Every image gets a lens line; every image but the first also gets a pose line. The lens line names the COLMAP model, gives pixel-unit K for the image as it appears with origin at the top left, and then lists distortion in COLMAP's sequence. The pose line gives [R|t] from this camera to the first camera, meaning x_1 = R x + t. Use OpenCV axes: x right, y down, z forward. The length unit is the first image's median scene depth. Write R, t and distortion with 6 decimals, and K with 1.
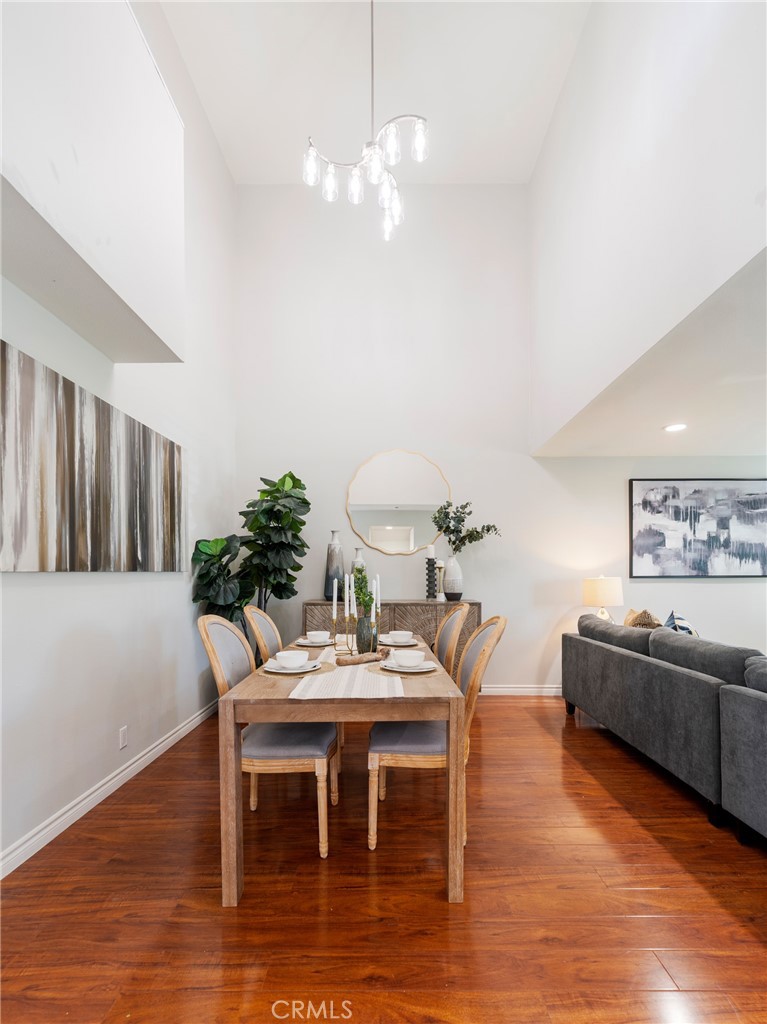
lens RADIAL K [[459.6, 0, 385.2], [0, 459.6, 575.4], [0, 0, 1]] dist [-0.001265, -0.000291]
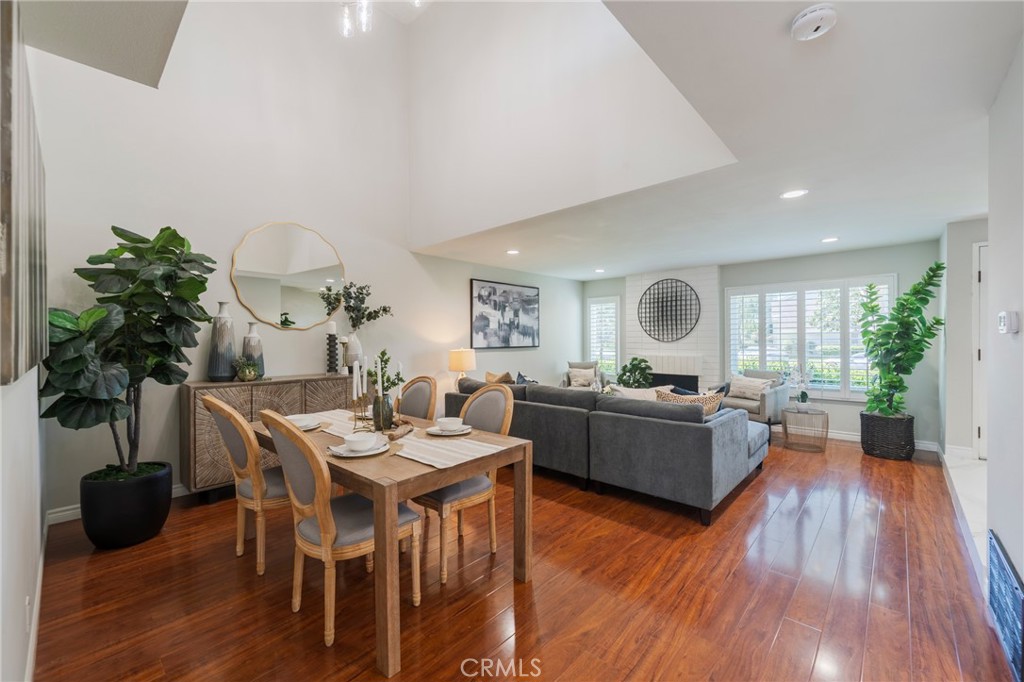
lens RADIAL K [[413.7, 0, 516.2], [0, 413.7, 339.4], [0, 0, 1]] dist [0.000120, -0.000007]
pose [[0.672755, -0.001565, 0.739864, -0.319323], [0.002274, 0.999997, 0.000048, -0.024372], [-0.739862, 0.001650, 0.672757, 0.049568]]
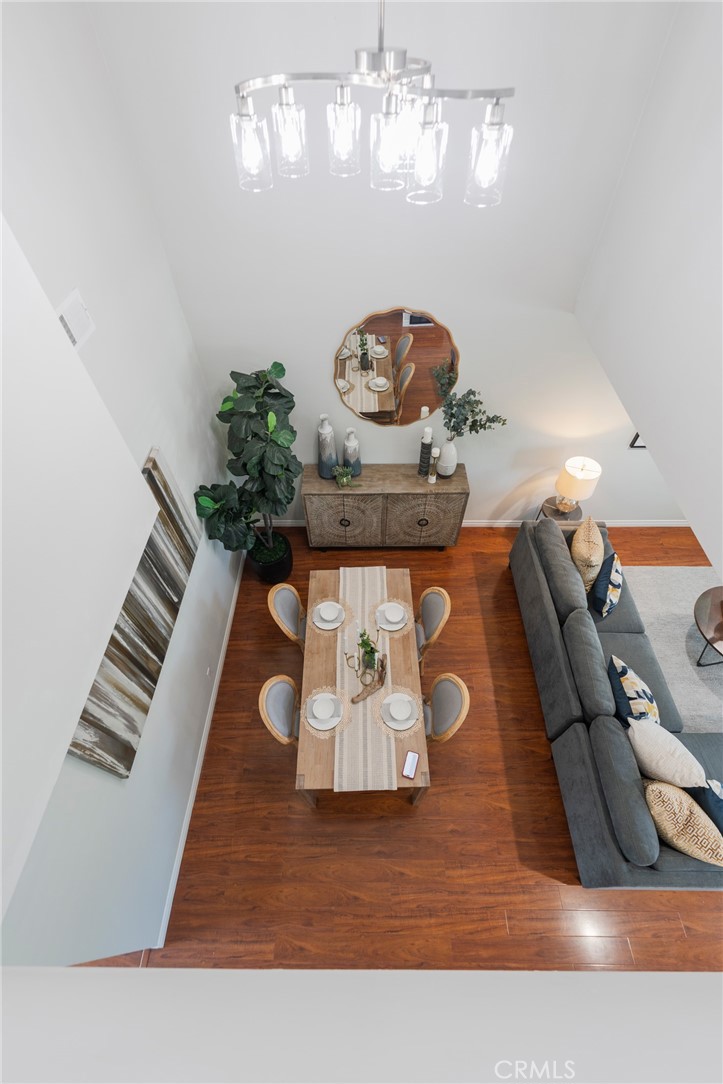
lens RADIAL K [[438.0, 0, 358.2], [0, 438.0, 572.5], [0, 0, 1]] dist [0.000120, -0.000007]
pose [[0.999904, -0.005182, -0.012864, -0.032408], [0.013403, 0.599420, 0.800323, -0.603416], [0.003564, -0.800418, 0.599432, 0.238028]]
